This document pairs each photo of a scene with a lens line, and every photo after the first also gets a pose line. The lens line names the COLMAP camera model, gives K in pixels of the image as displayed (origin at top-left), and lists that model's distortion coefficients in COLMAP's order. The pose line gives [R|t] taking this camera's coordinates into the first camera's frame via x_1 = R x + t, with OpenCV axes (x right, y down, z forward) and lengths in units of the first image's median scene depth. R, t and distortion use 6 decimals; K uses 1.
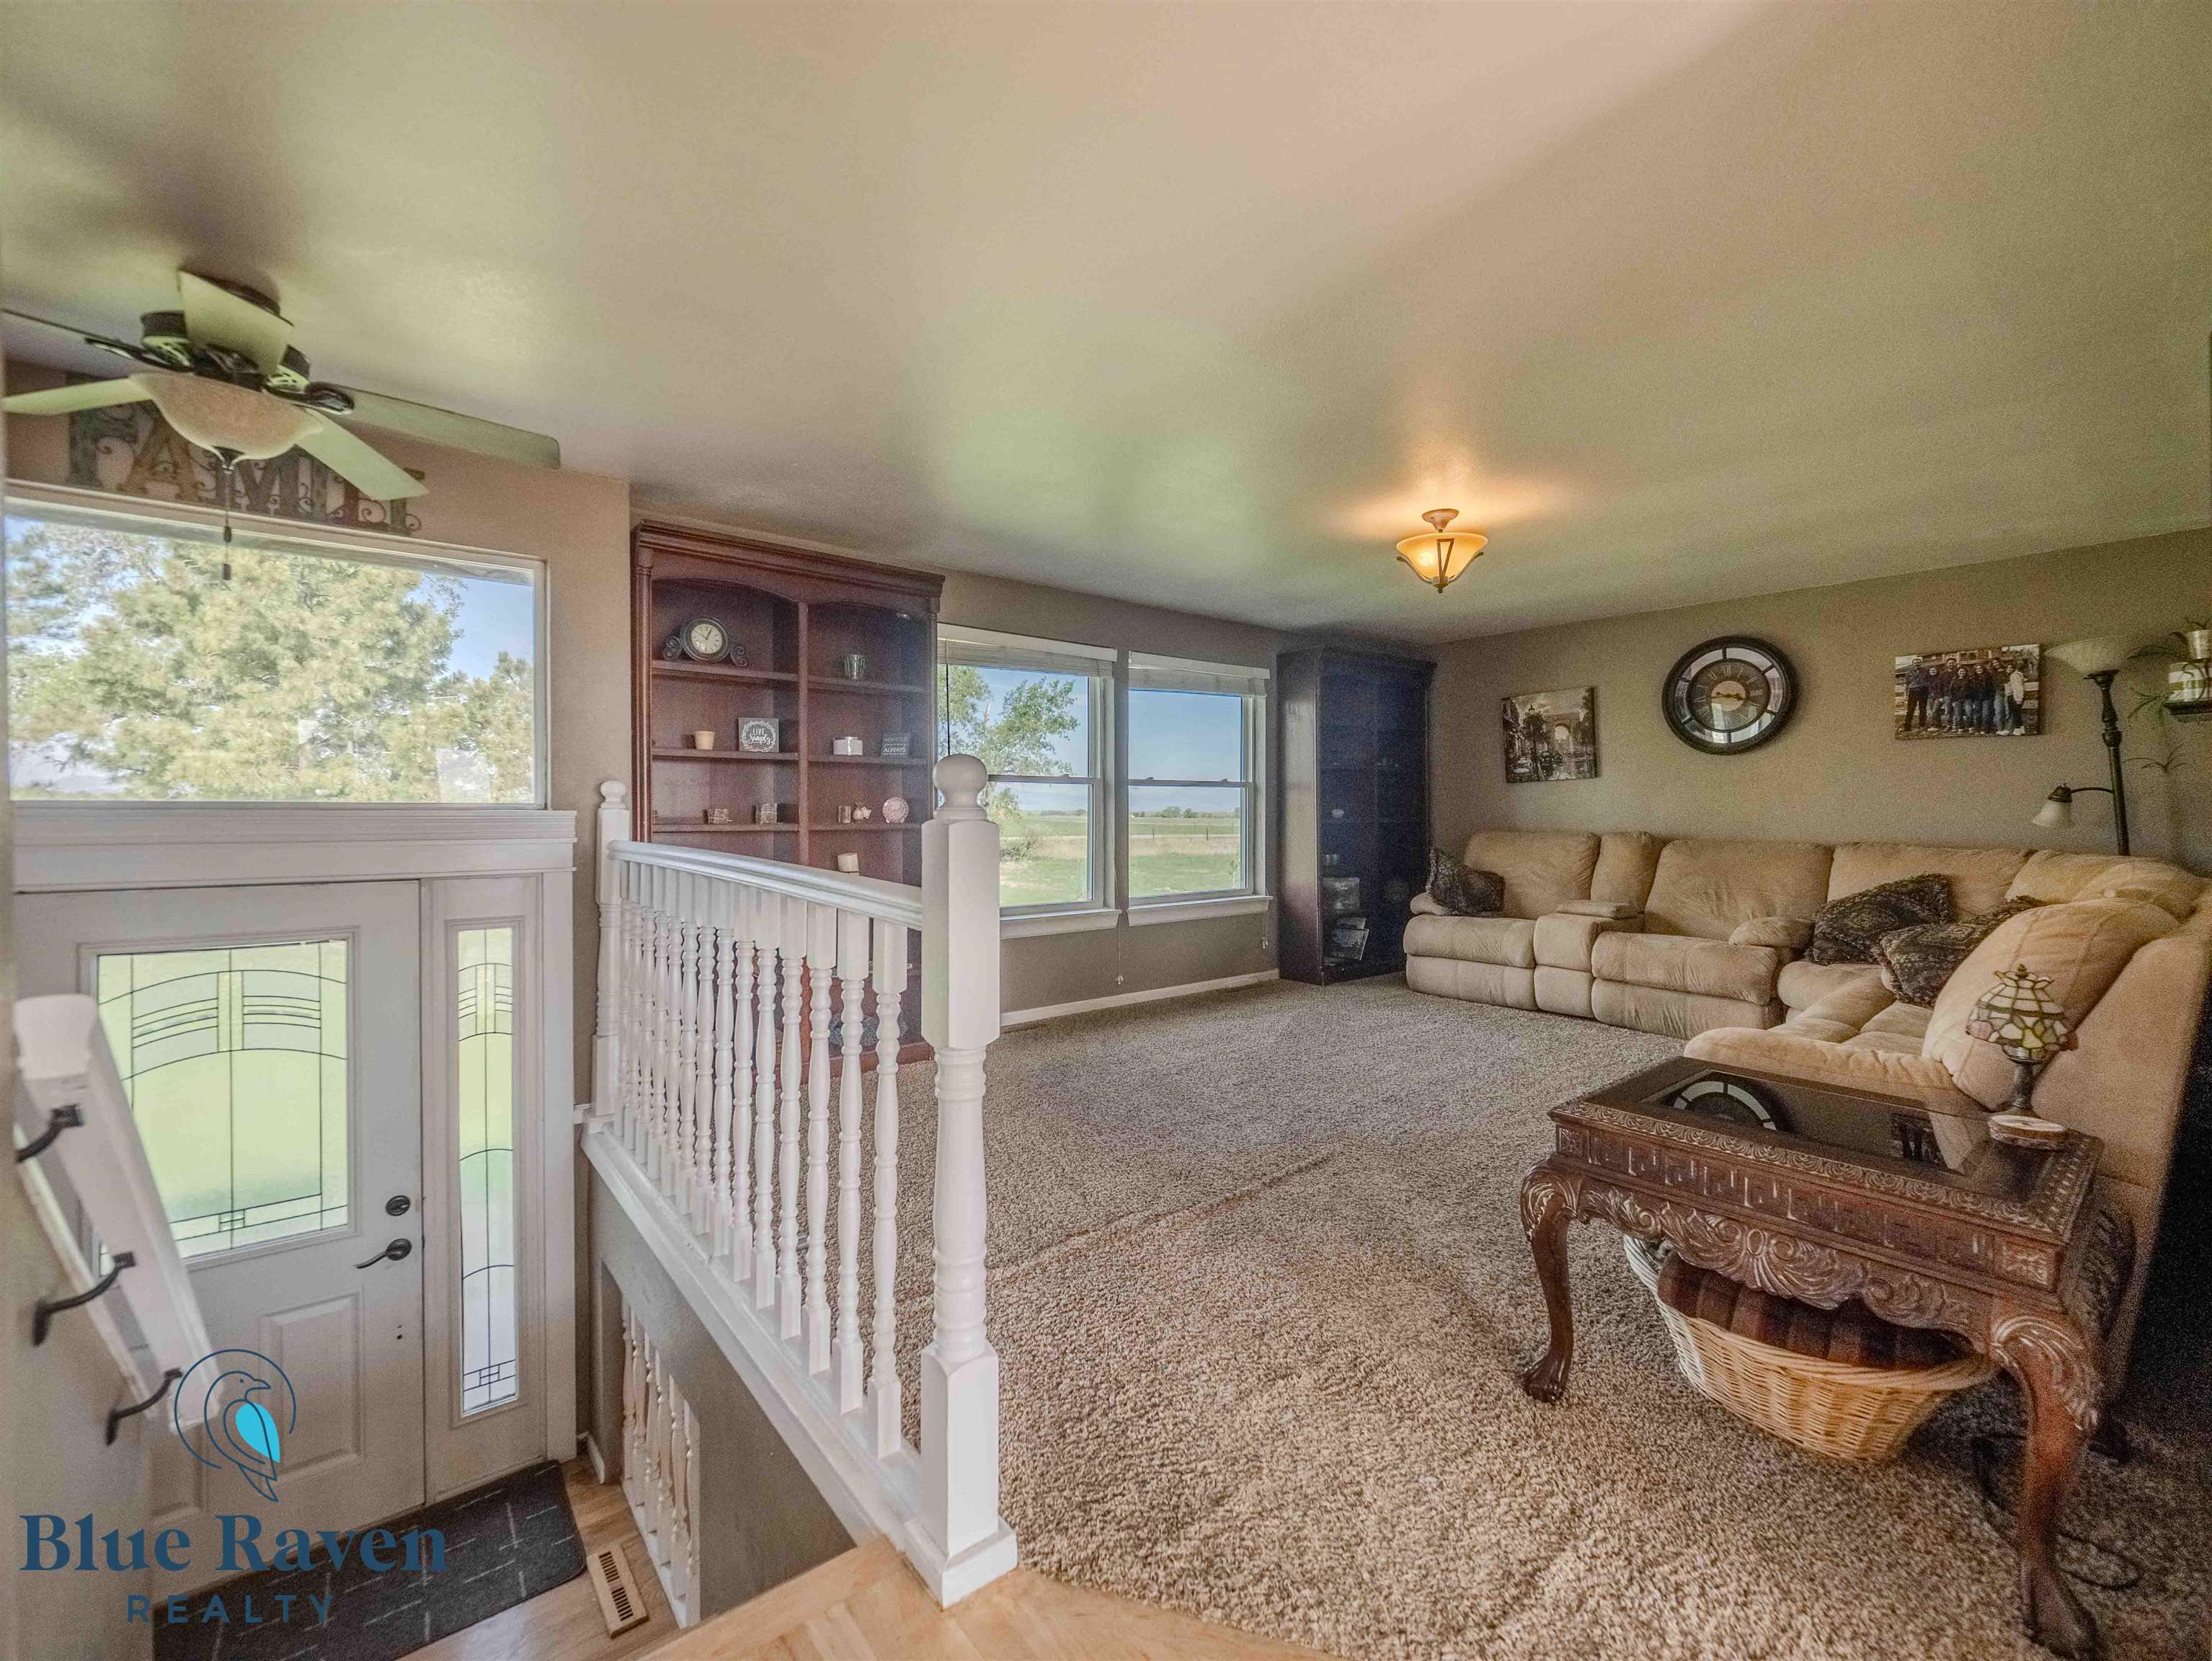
lens RADIAL K [[943.5, 0, 1094.7], [0, 943.5, 825.5], [0, 0, 1]] dist [-0.016276, -0.000152]
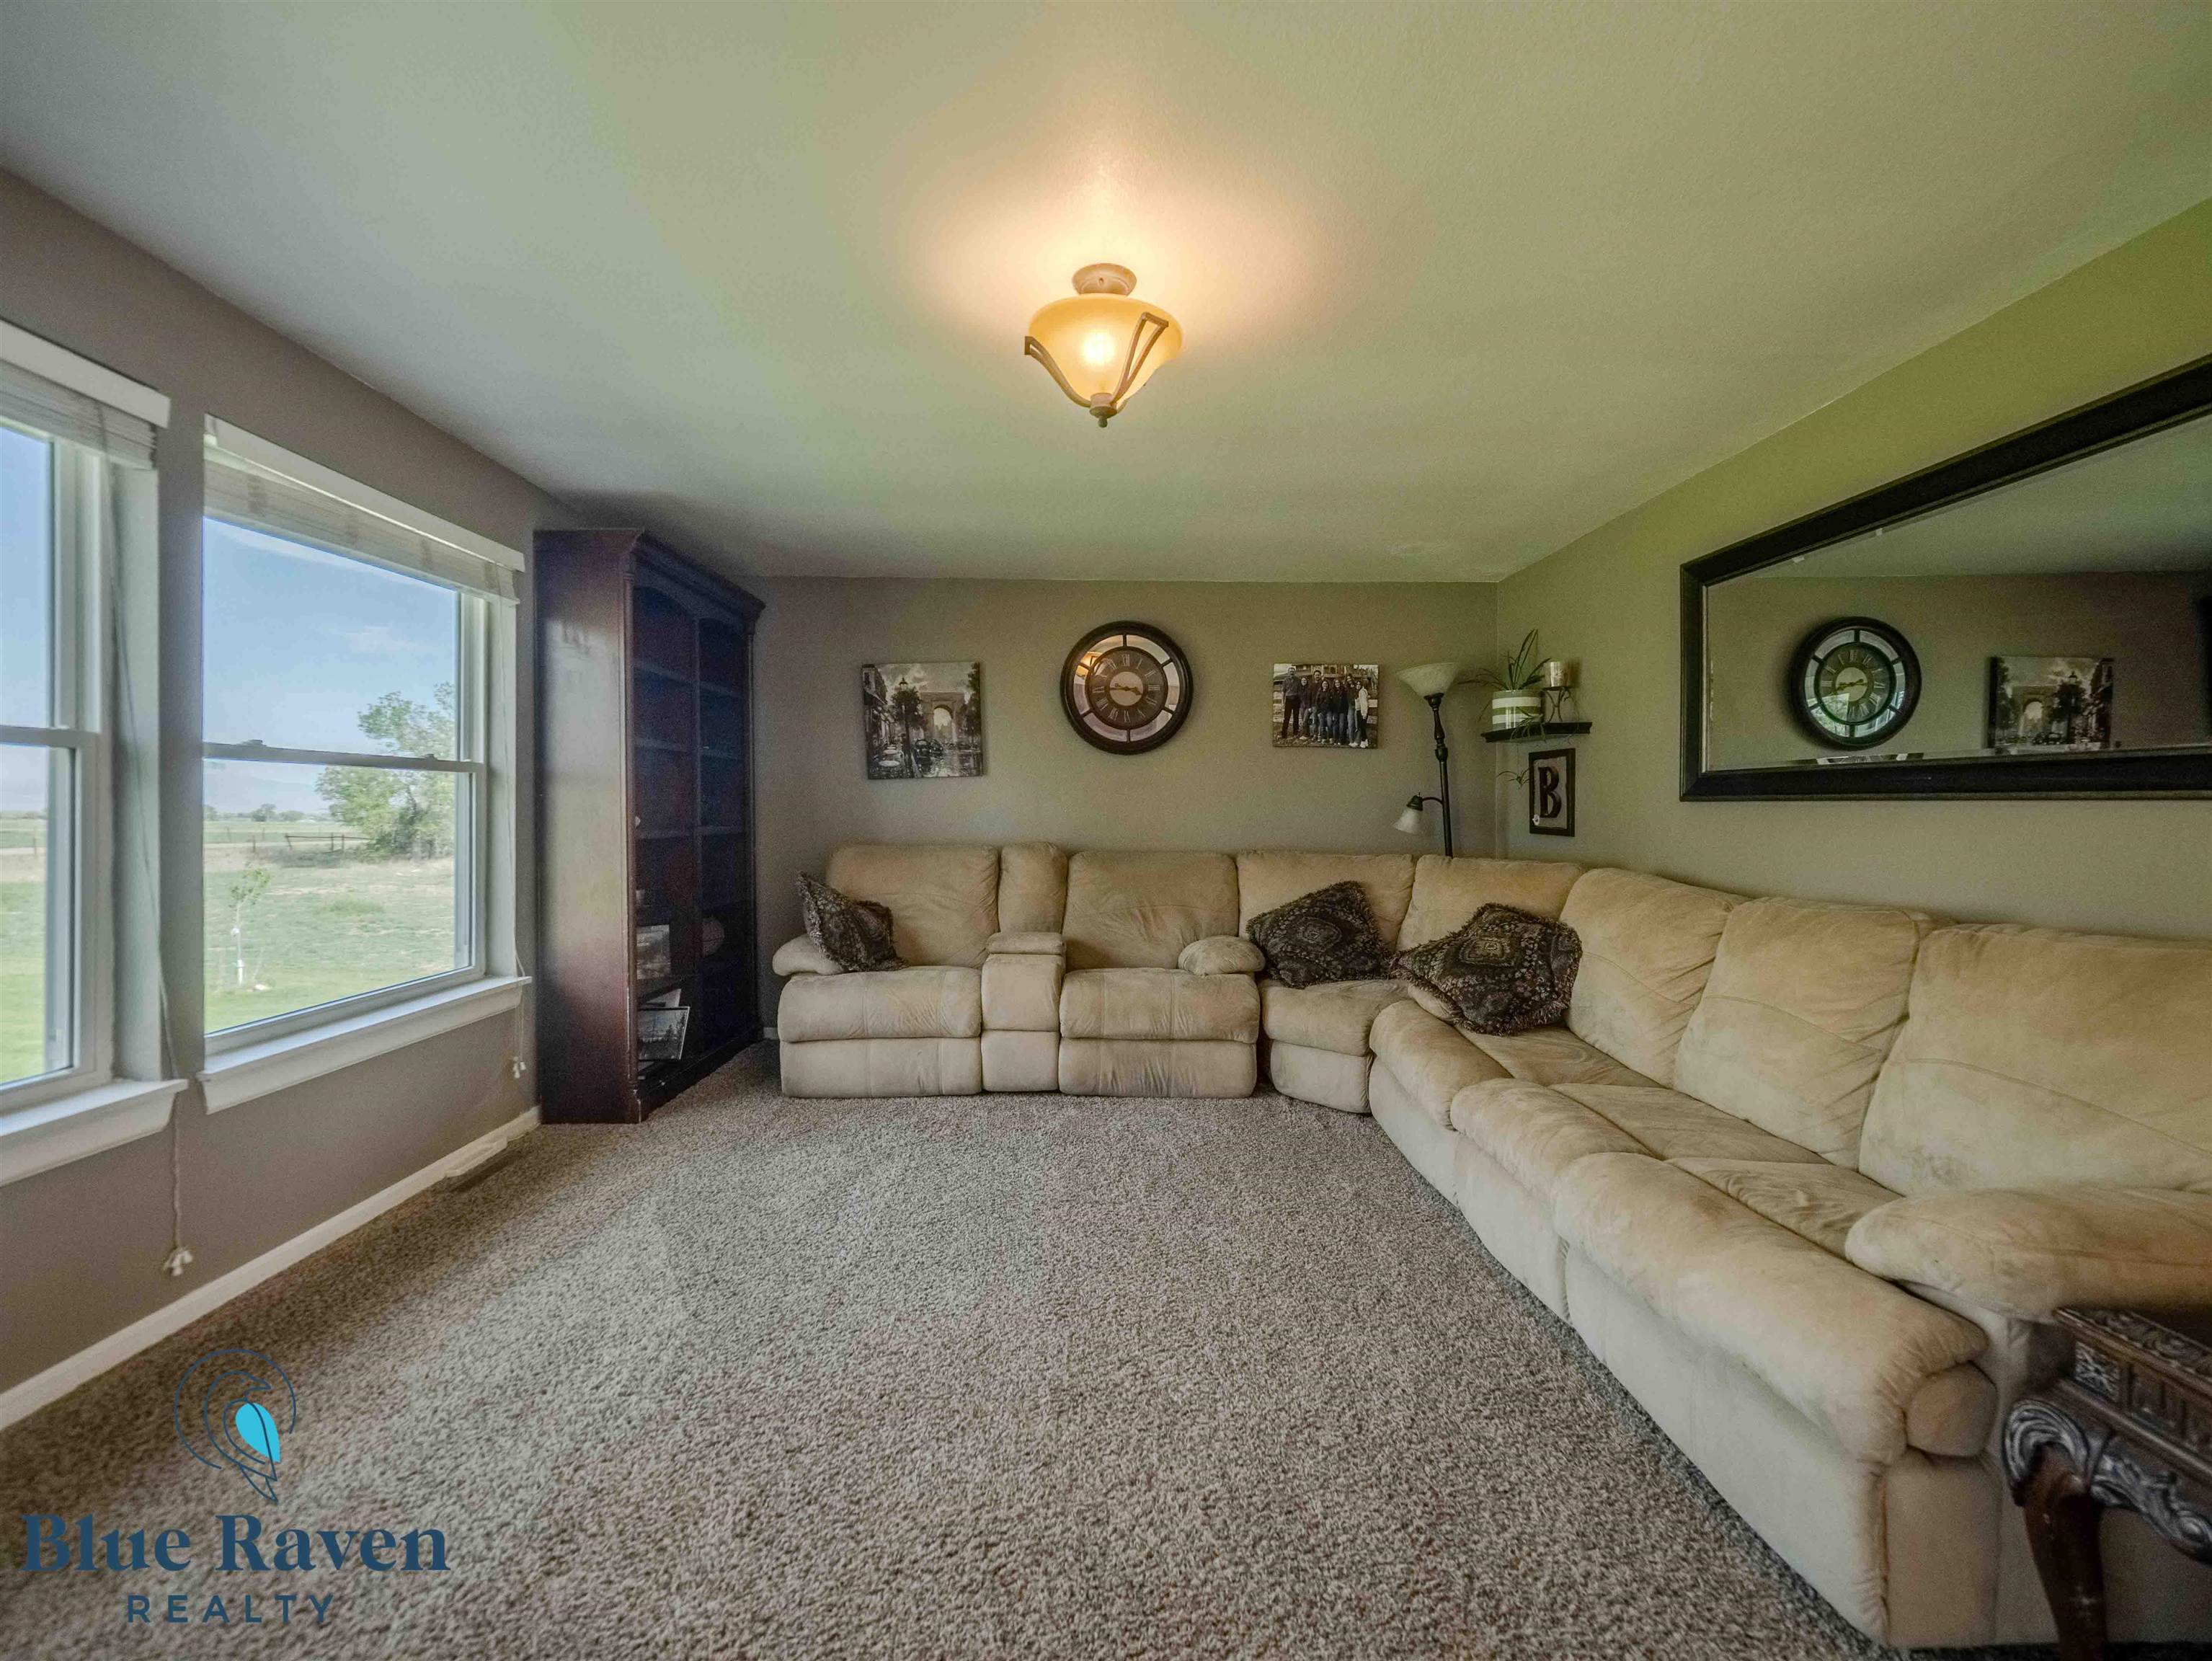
lens RADIAL K [[949.2, 0, 1111.9], [0, 949.2, 816.1], [0, 0, 1]] dist [0.024983, -0.020411]
pose [[0.605091, -0.000926, 0.796156, -0.050750], [0.010016, 0.999929, -0.006449, -0.010983], [-0.796093, 0.011877, 0.605057, 0.458873]]
